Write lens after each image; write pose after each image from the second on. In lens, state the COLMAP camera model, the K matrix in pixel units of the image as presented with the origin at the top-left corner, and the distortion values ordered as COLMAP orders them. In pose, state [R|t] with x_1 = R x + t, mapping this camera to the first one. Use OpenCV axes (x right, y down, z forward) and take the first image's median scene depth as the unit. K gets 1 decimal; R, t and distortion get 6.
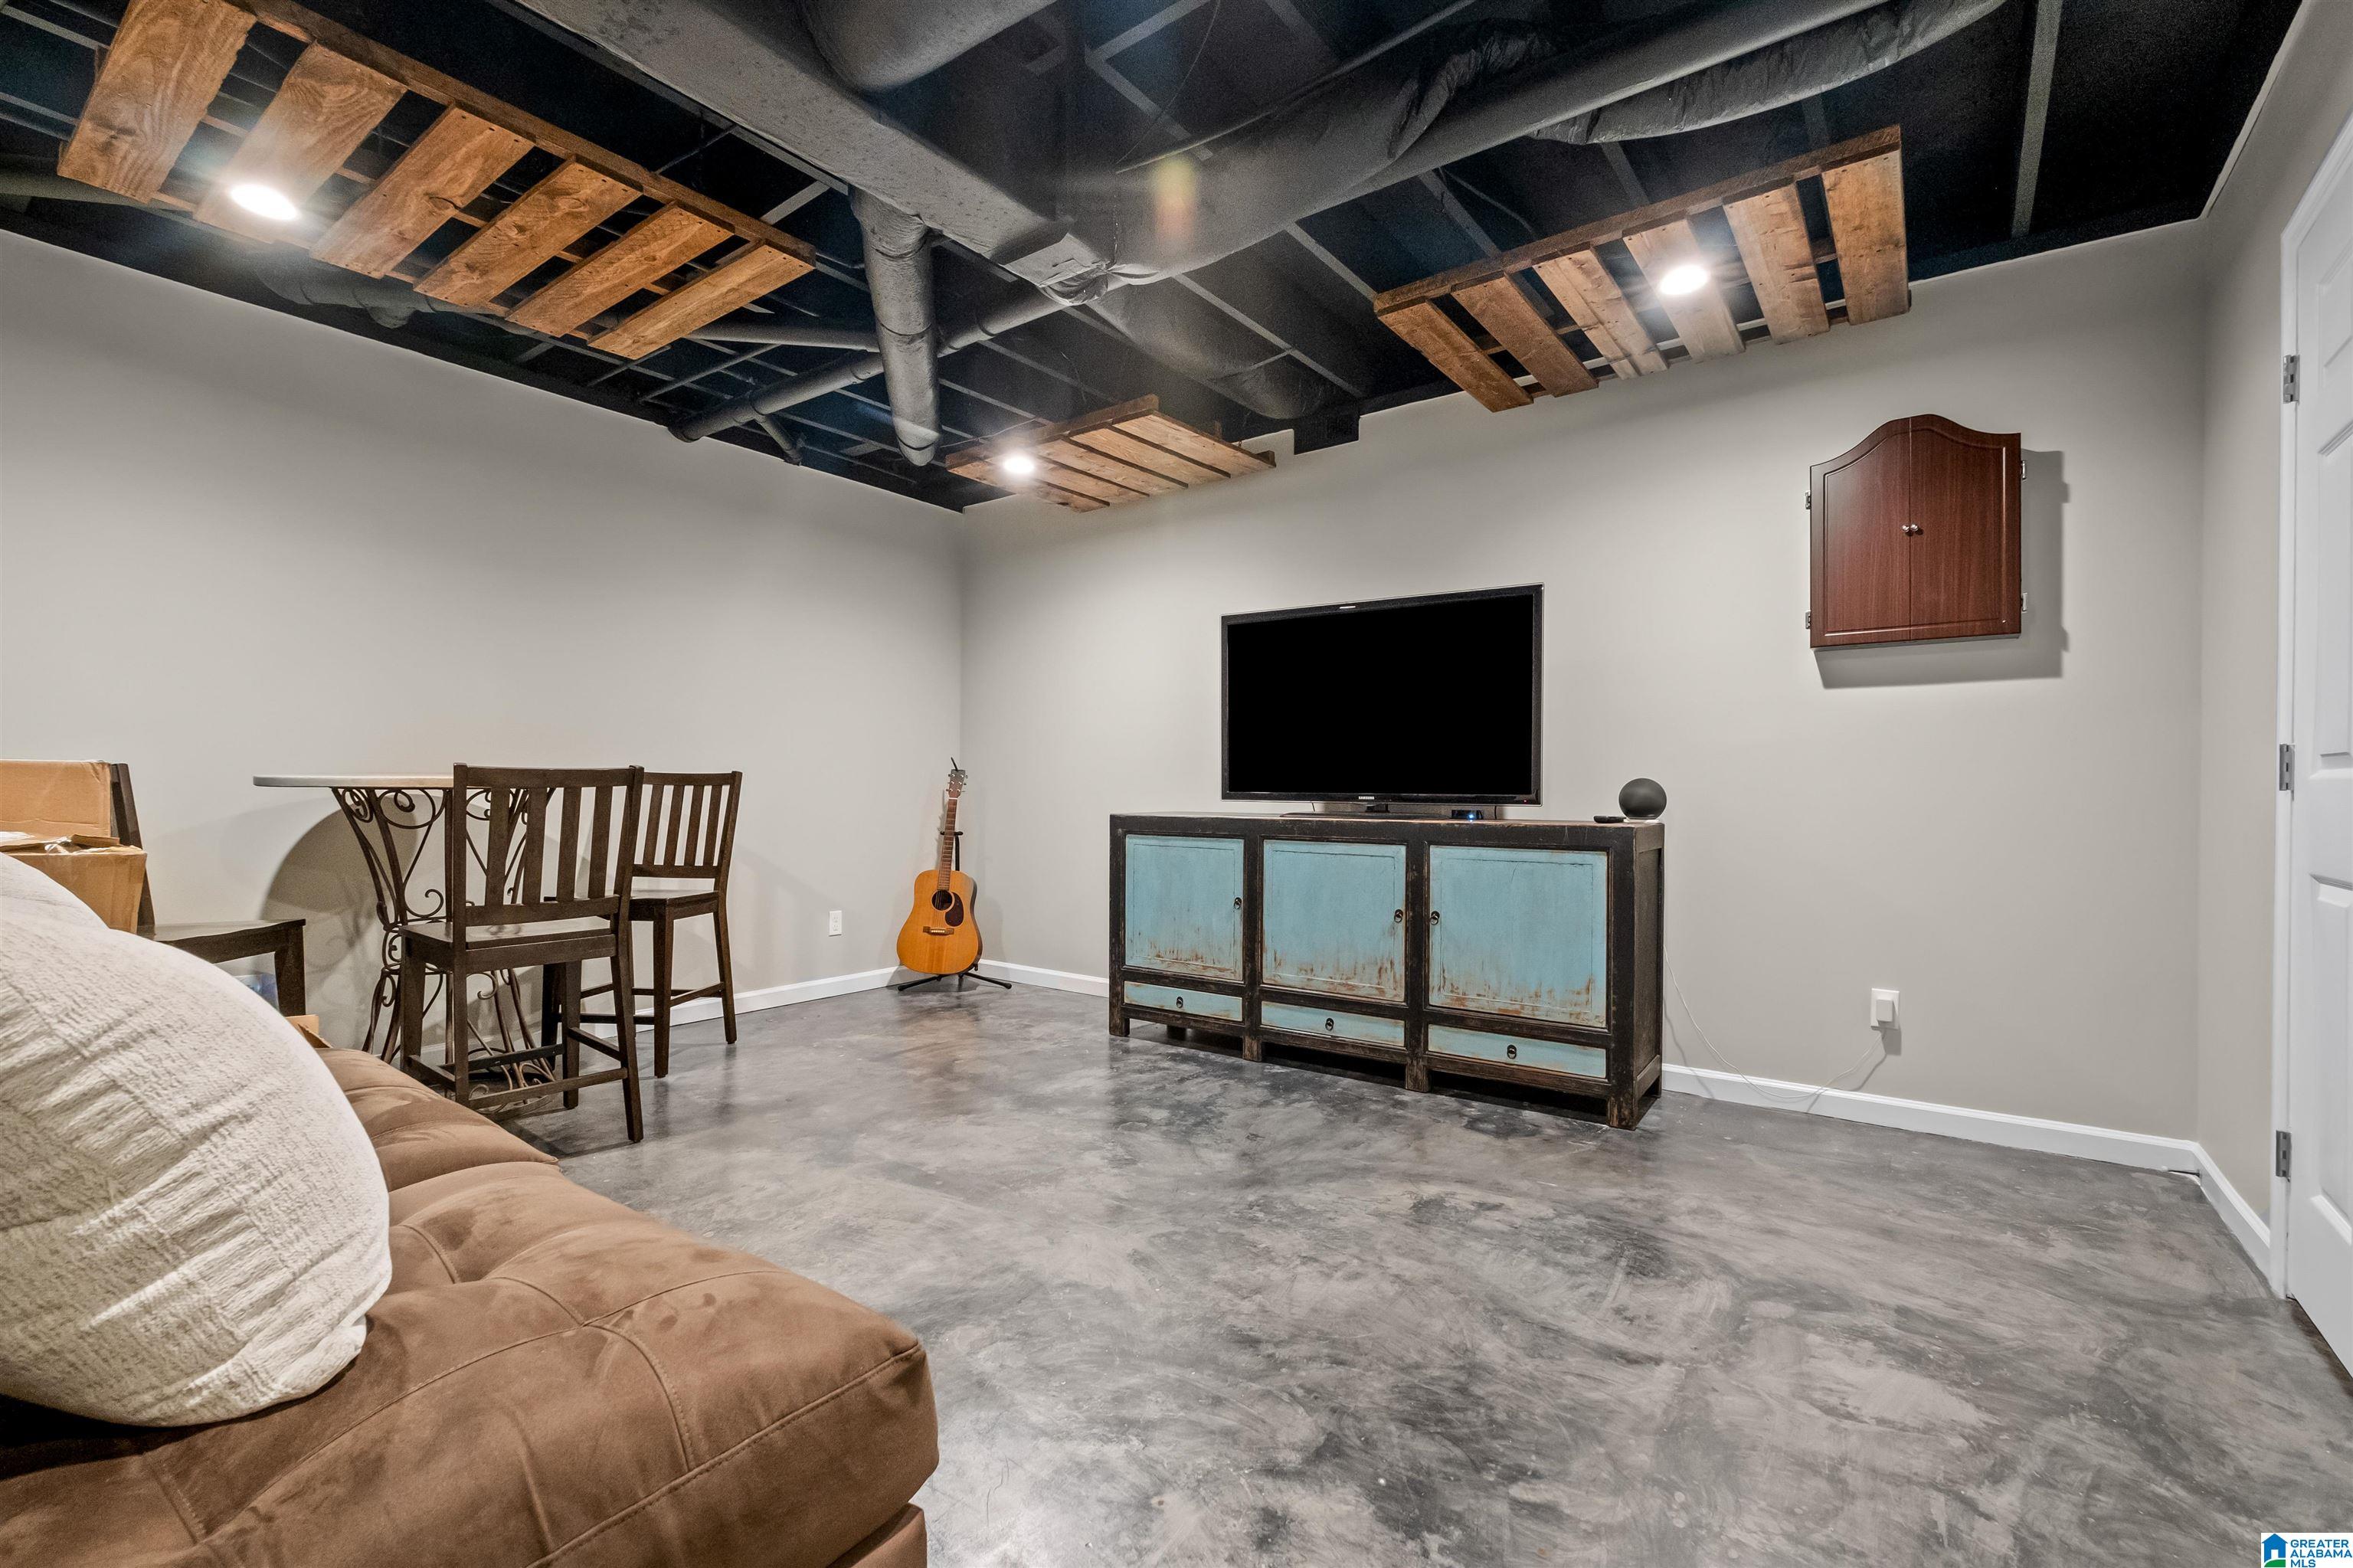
lens RADIAL K [[1020.4, 0, 1184.0], [0, 1020.4, 784.7], [0, 0, 1]] dist [-0.003590, -0.000242]
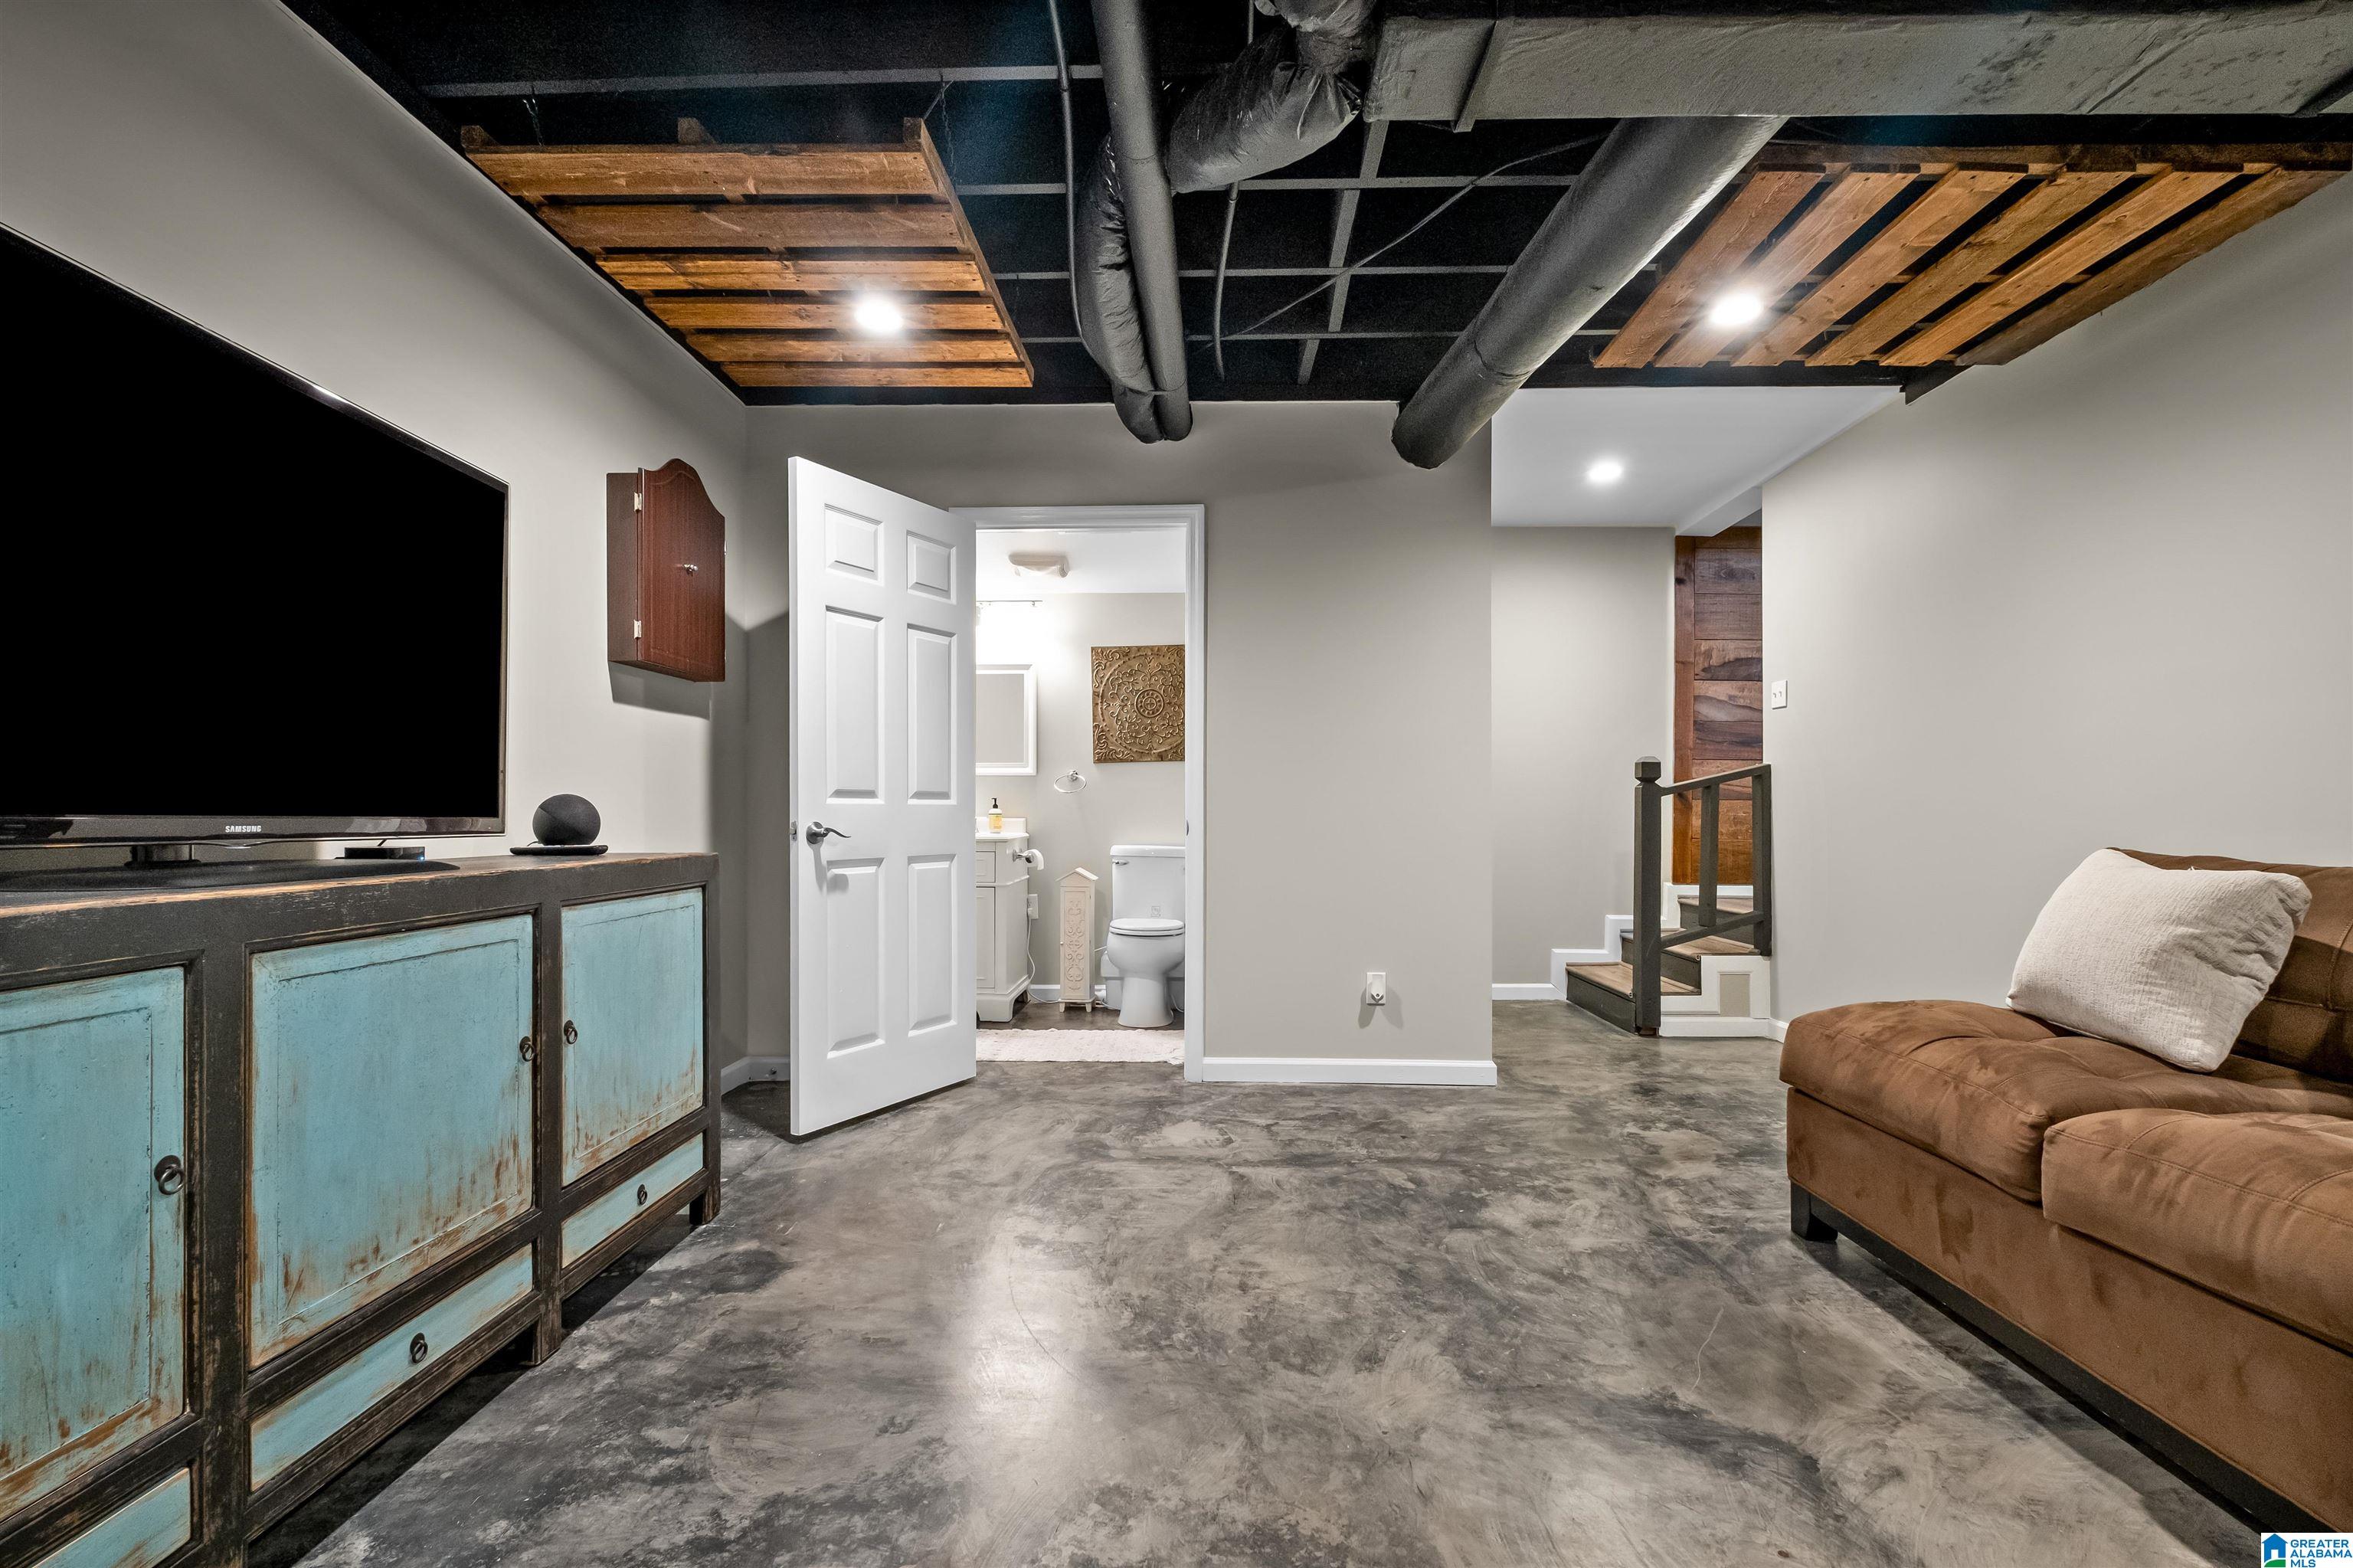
lens RADIAL K [[1027.7, 0, 1179.2], [0, 1027.7, 824.5], [0, 0, 1]] dist [-0.001936, -0.000075]
pose [[-0.565202, -0.012287, 0.824861, -0.445676], [-0.008485, 0.999923, 0.009081, 0.005645], [-0.824909, -0.001867, -0.565263, 1.096795]]
